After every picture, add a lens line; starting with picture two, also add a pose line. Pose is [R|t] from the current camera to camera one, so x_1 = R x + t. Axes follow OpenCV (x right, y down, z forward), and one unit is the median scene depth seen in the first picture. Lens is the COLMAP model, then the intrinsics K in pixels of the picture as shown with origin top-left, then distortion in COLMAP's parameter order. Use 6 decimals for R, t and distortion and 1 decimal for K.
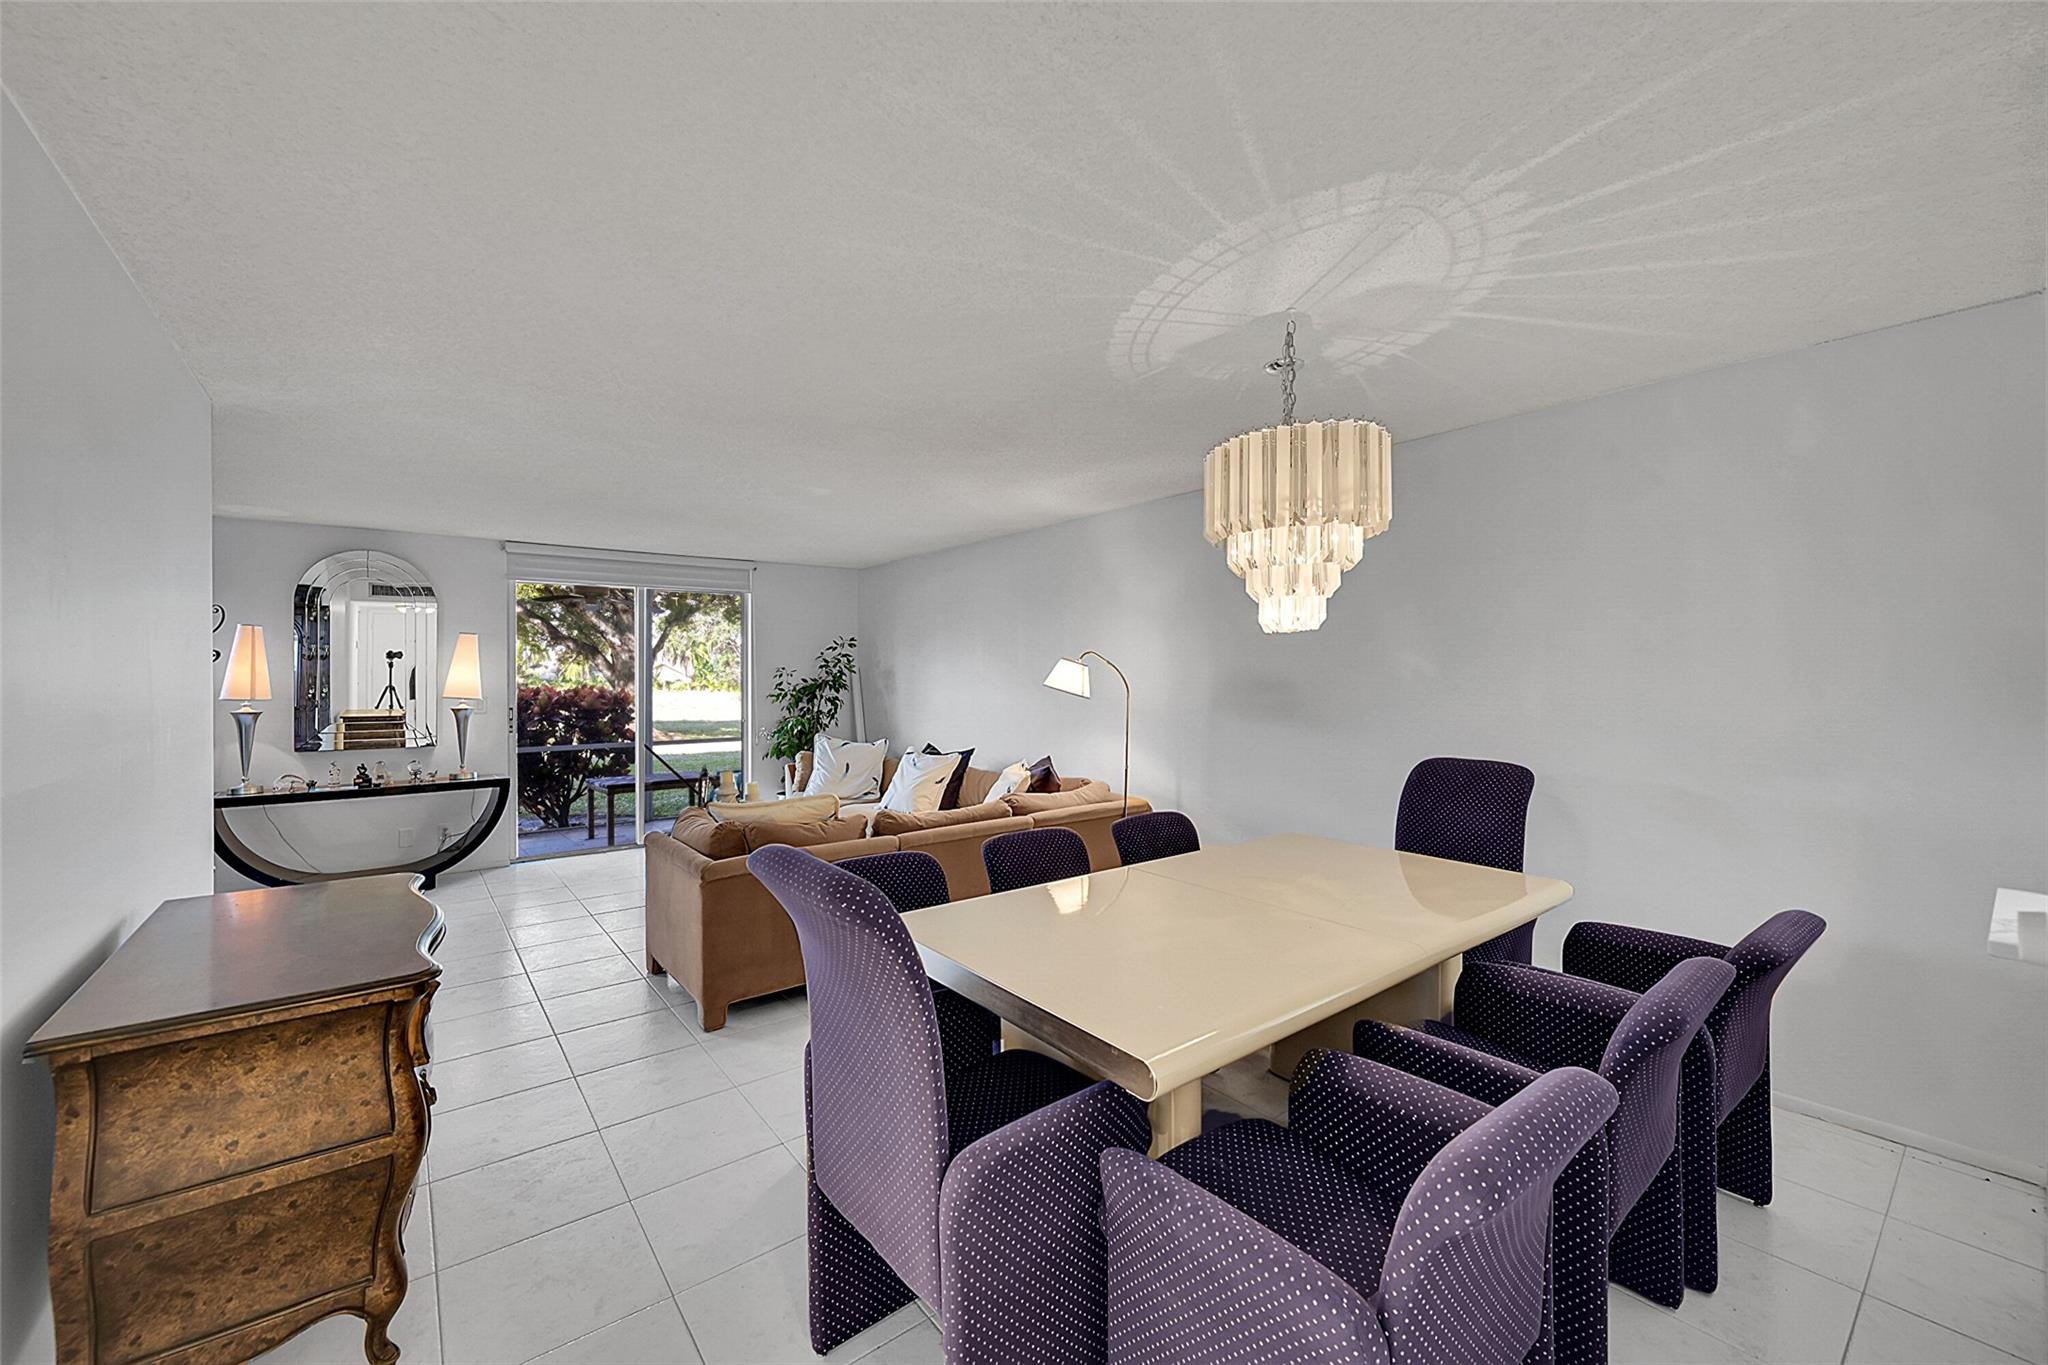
lens RADIAL K [[803.3, 0, 1031.7], [0, 803.3, 675.0], [0, 0, 1]] dist [-0.002906, -0.000674]
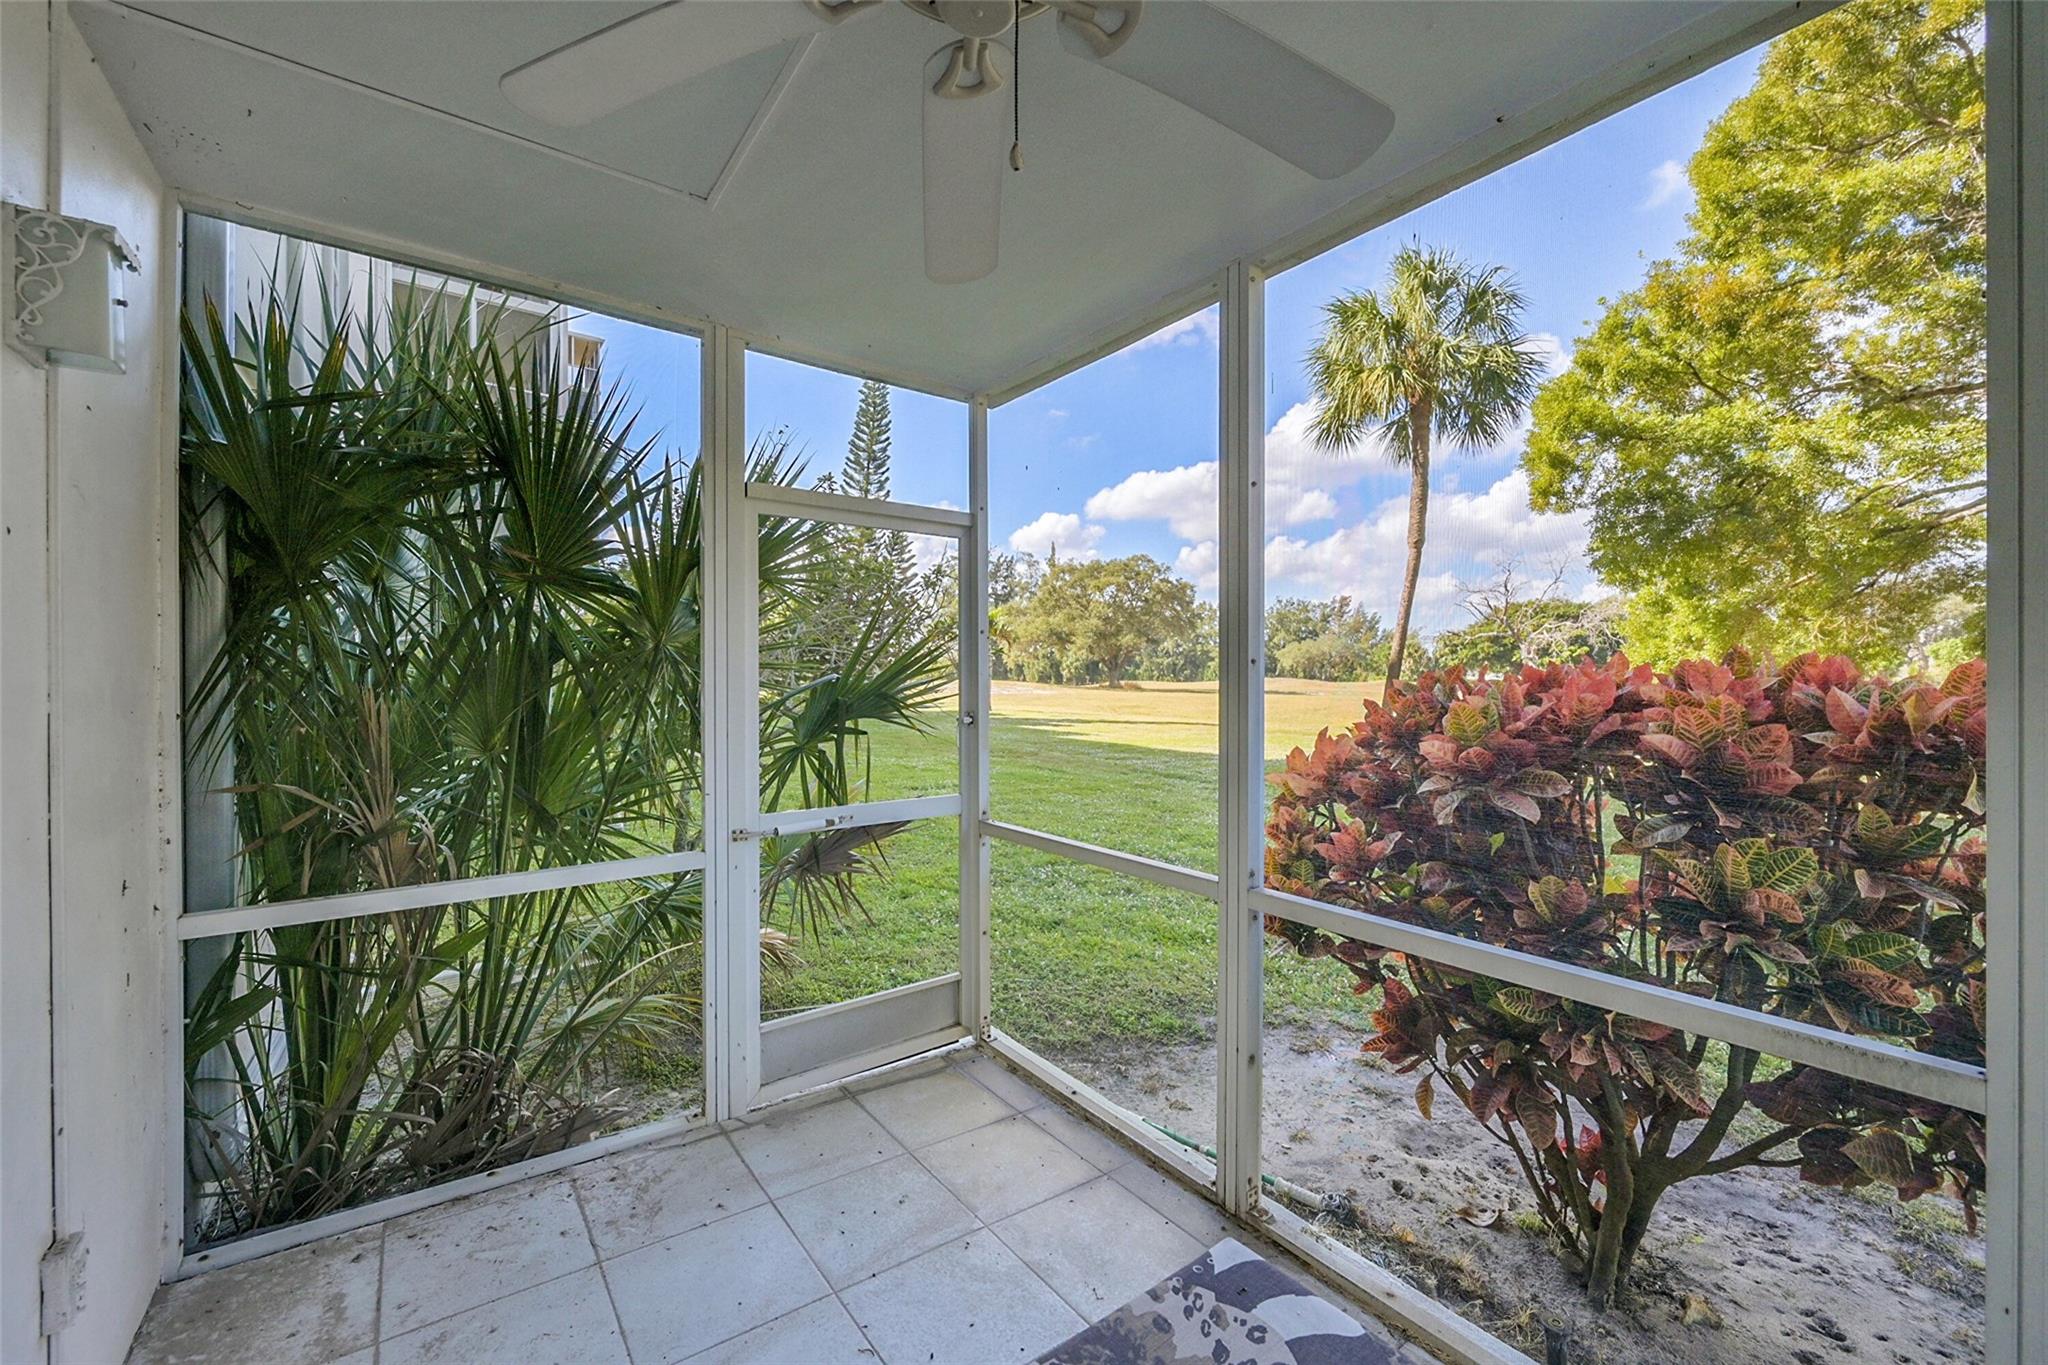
lens RADIAL K [[824.9, 0, 1027.1], [0, 824.9, 676.5], [0, 0, 1]] dist [-0.002516, -0.000217]
pose [[-0.036592, 0.003870, -0.999323, -0.508570], [0.002900, 0.999989, 0.003767, 0.026124], [0.999326, -0.002760, -0.036603, 1.243475]]
